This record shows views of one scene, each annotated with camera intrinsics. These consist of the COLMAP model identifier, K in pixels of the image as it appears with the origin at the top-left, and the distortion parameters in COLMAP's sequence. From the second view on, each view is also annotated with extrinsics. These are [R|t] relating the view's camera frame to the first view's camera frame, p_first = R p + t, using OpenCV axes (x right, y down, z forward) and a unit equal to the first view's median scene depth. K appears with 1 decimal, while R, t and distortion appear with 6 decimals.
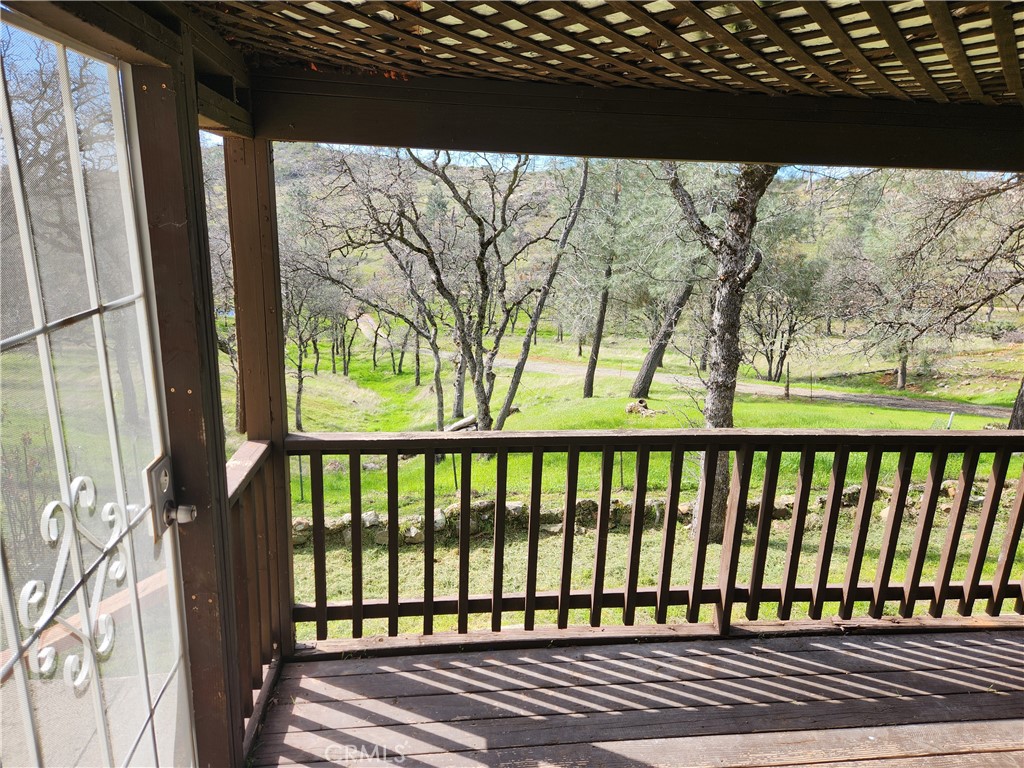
lens RADIAL K [[687.0, 0, 506.9], [0, 687.0, 390.8], [0, 0, 1]] dist [0.055807, -0.041889]
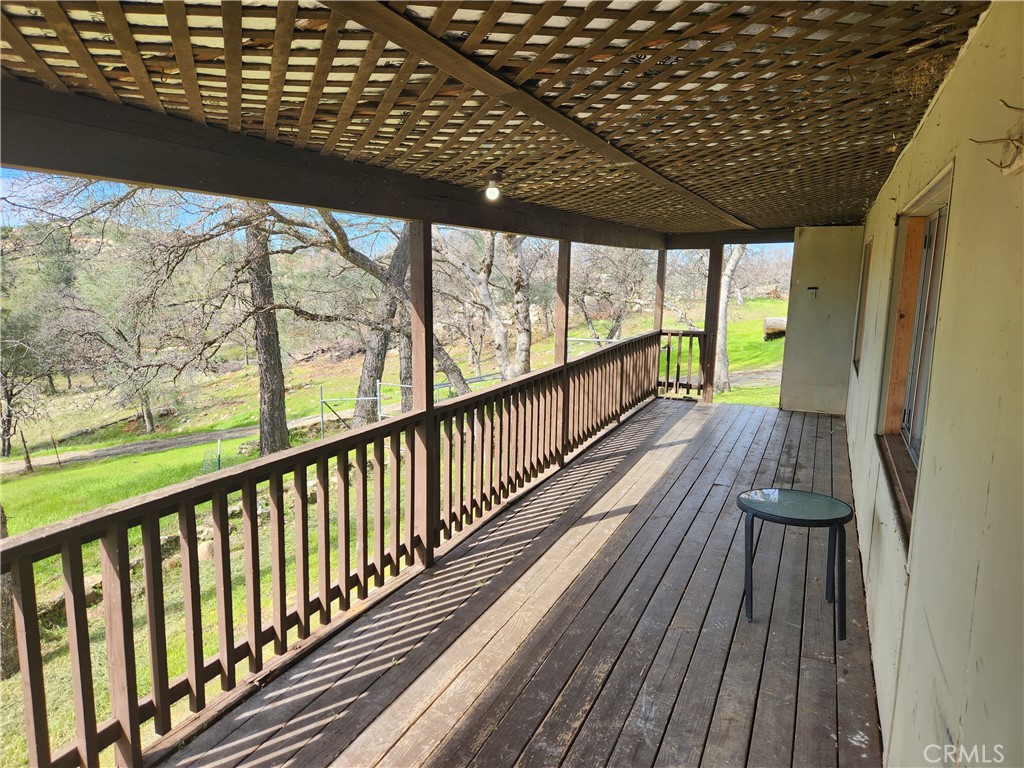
lens RADIAL K [[687.0, 0, 512.8], [0, 687.0, 380.4], [0, 0, 1]] dist [0.055807, -0.041889]
pose [[0.512177, -0.161434, 0.843572, -0.057724], [0.230559, 0.971969, 0.046021, -0.012971], [-0.827356, 0.170922, 0.535040, 0.154793]]
